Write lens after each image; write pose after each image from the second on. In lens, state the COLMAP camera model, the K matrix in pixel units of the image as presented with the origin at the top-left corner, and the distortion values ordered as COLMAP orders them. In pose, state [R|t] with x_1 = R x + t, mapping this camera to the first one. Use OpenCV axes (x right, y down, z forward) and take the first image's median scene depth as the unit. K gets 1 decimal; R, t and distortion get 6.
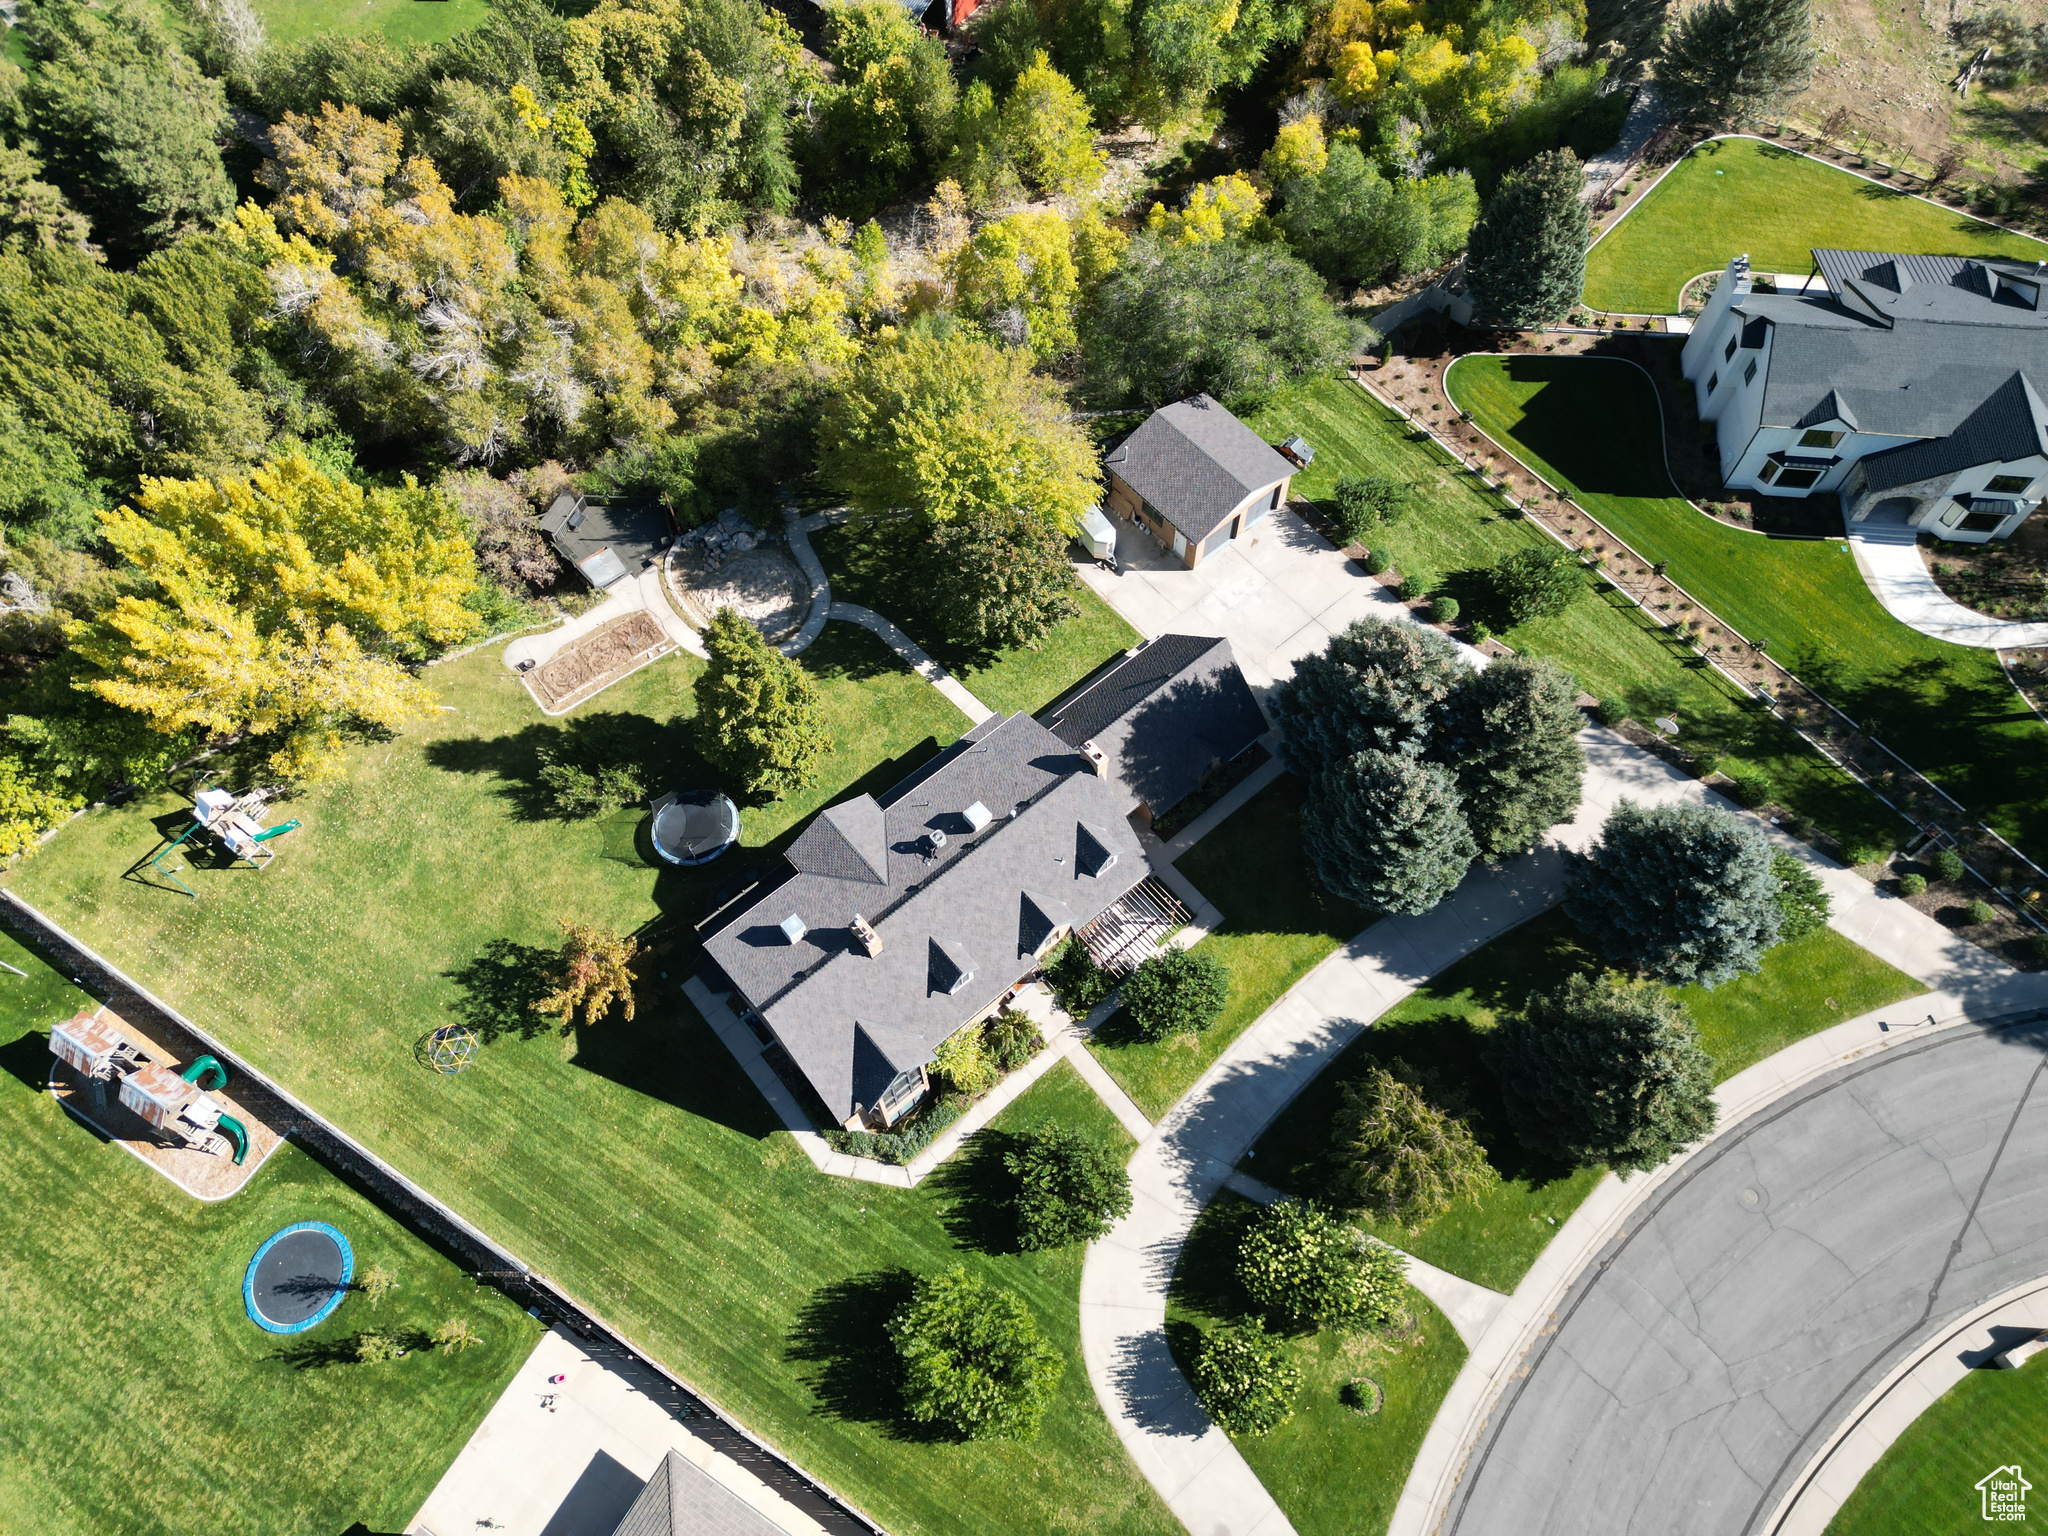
lens RADIAL K [[1424.5, 0, 1022.7], [0, 1424.5, 757.8], [0, 0, 1]] dist [0.075220, -0.069231]
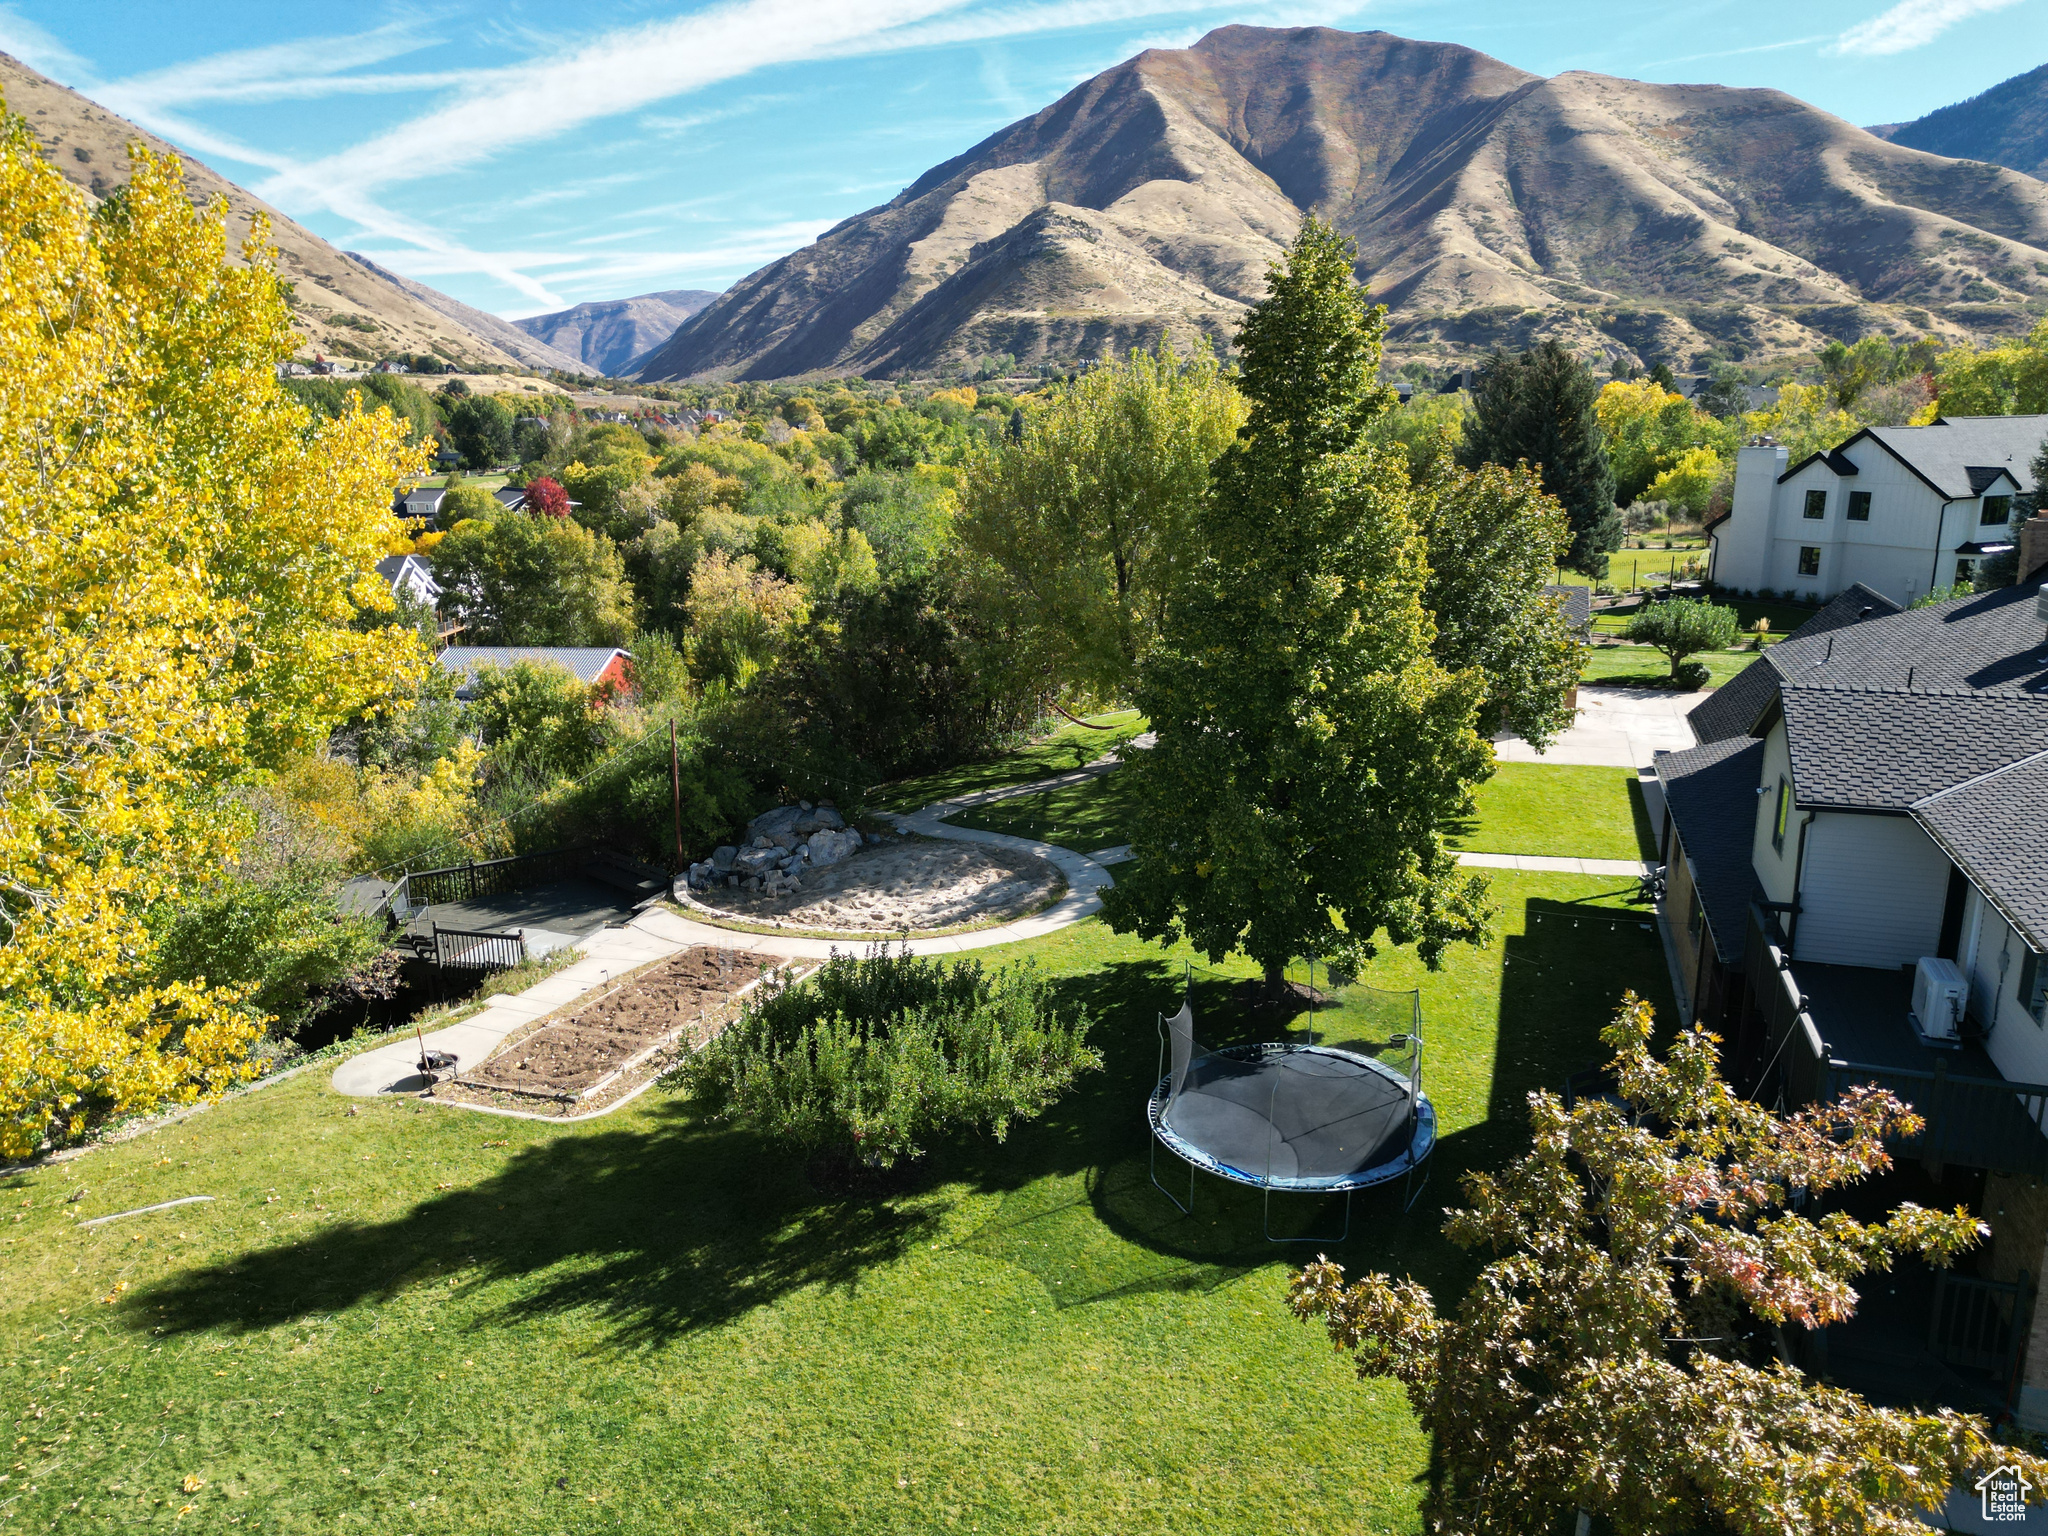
lens RADIAL K [[1442.4, 0, 1024.0], [0, 1442.4, 768.0], [0, 0, 1]] dist [0.023415, 0.000147]
pose [[0.859036, -0.118337, 0.498049, -0.427739], [0.445912, 0.650838, -0.614469, 0.164950], [-0.251435, 0.749937, 0.611862, 0.801319]]
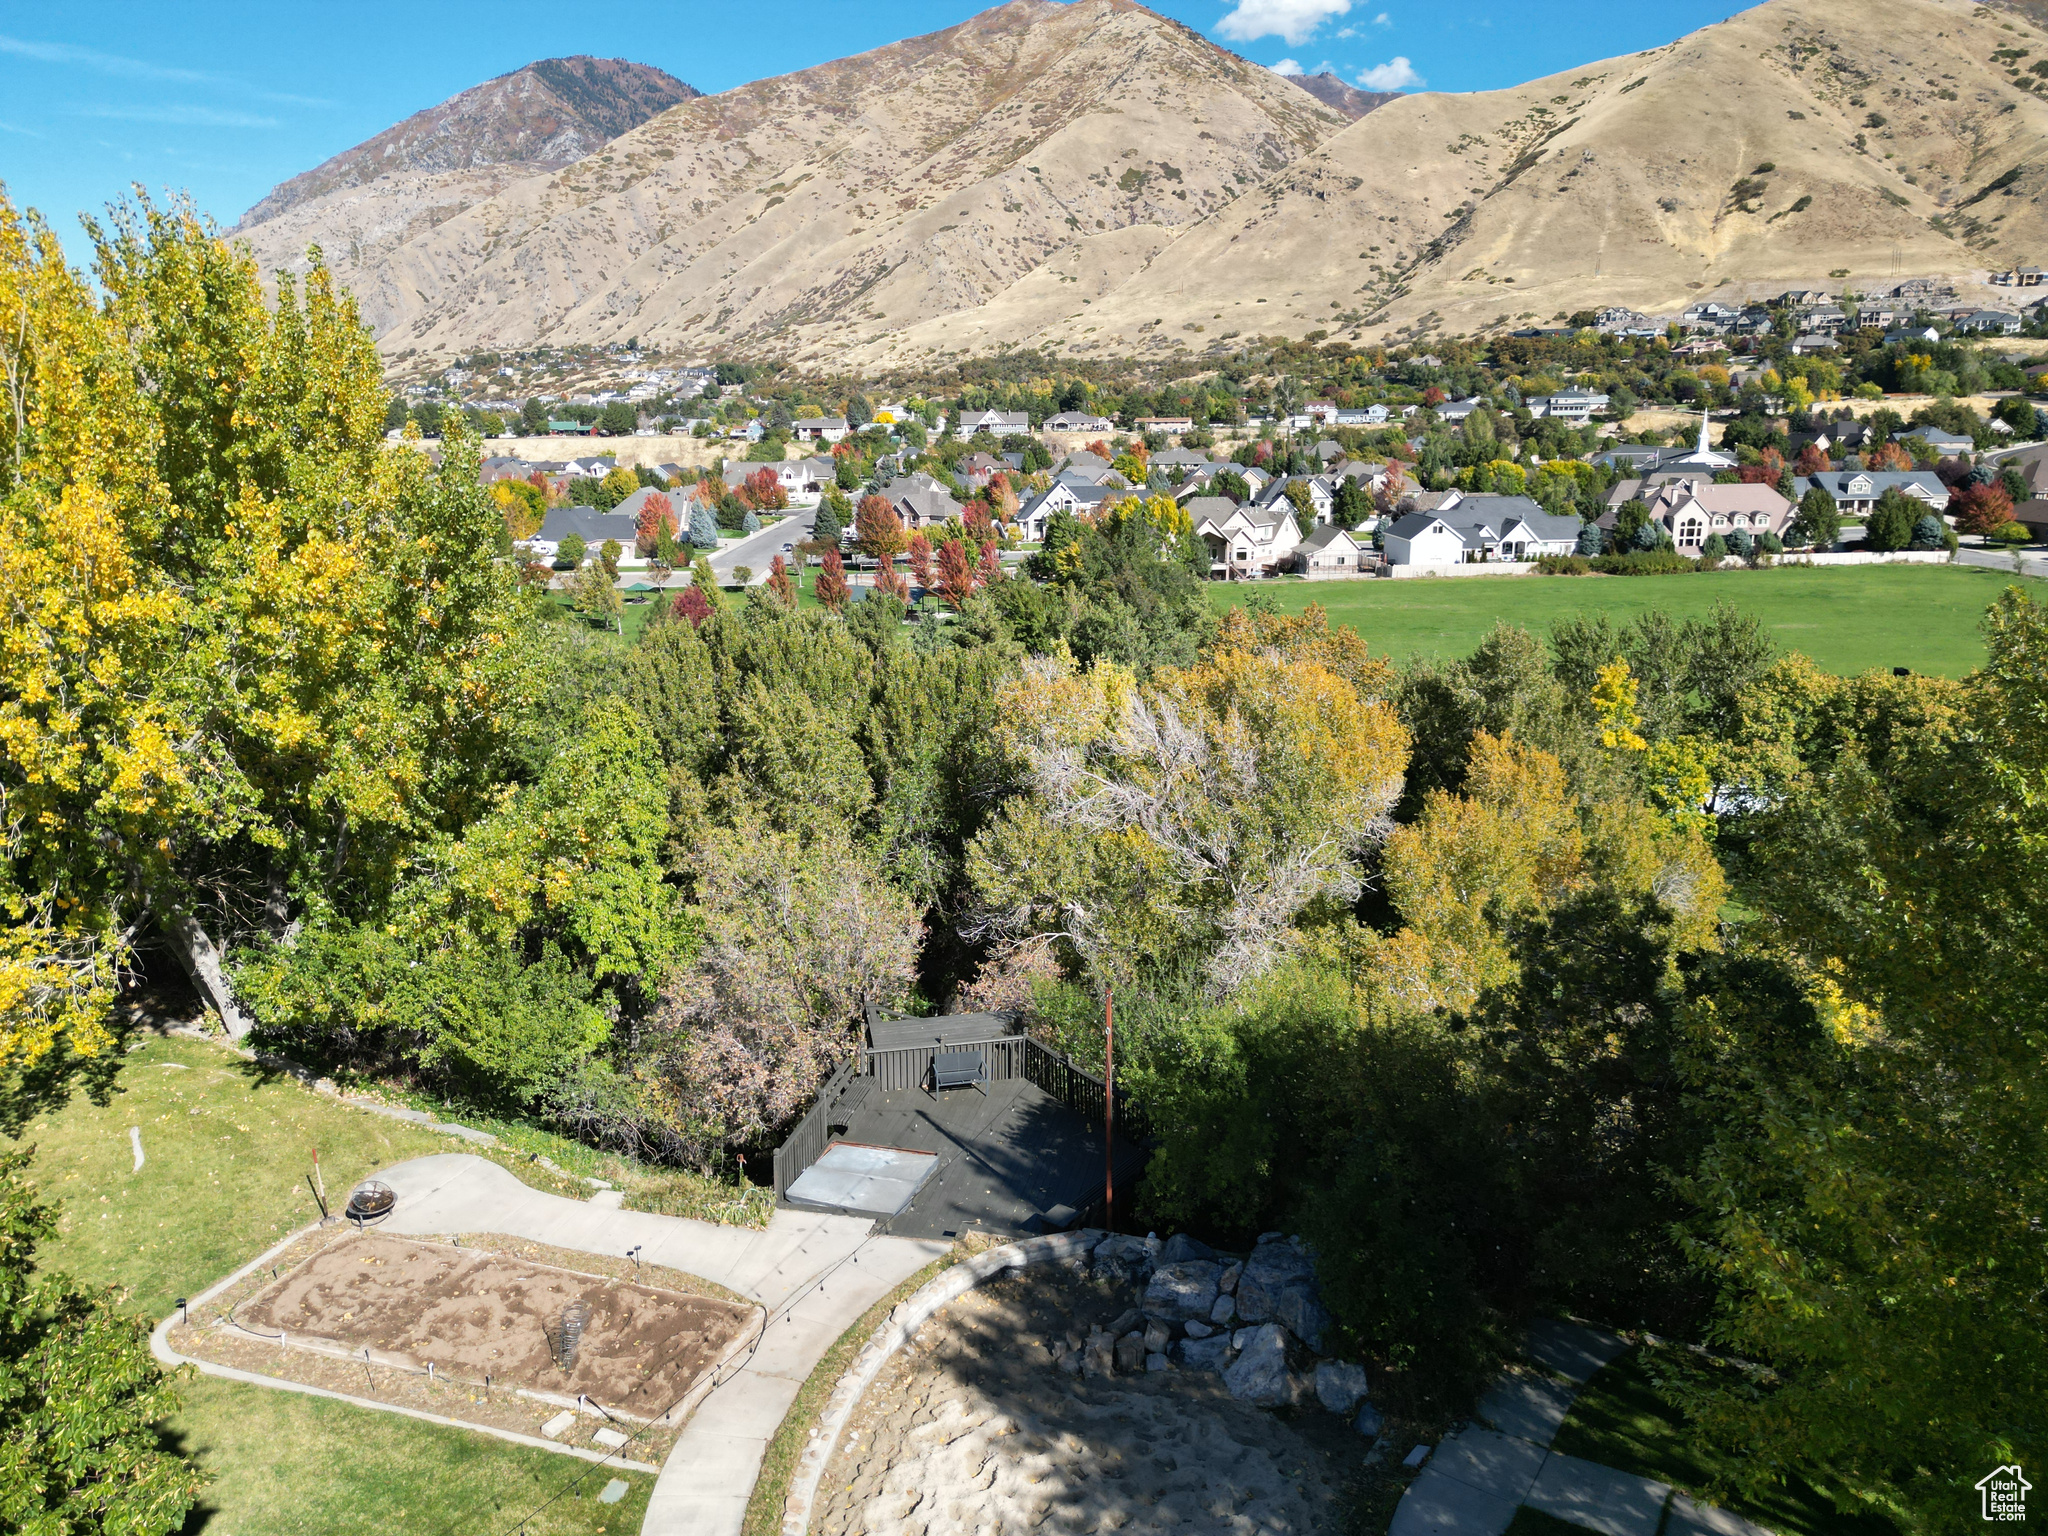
lens RADIAL K [[1443.6, 0, 1027.4], [0, 1443.6, 760.3], [0, 0, 1]] dist [0.078155, -0.081310]
pose [[0.591964, 0.209806, -0.778178, -0.065687], [-0.707593, 0.597545, -0.377164, -0.111803], [0.385864, 0.773900, 0.502182, 0.931059]]
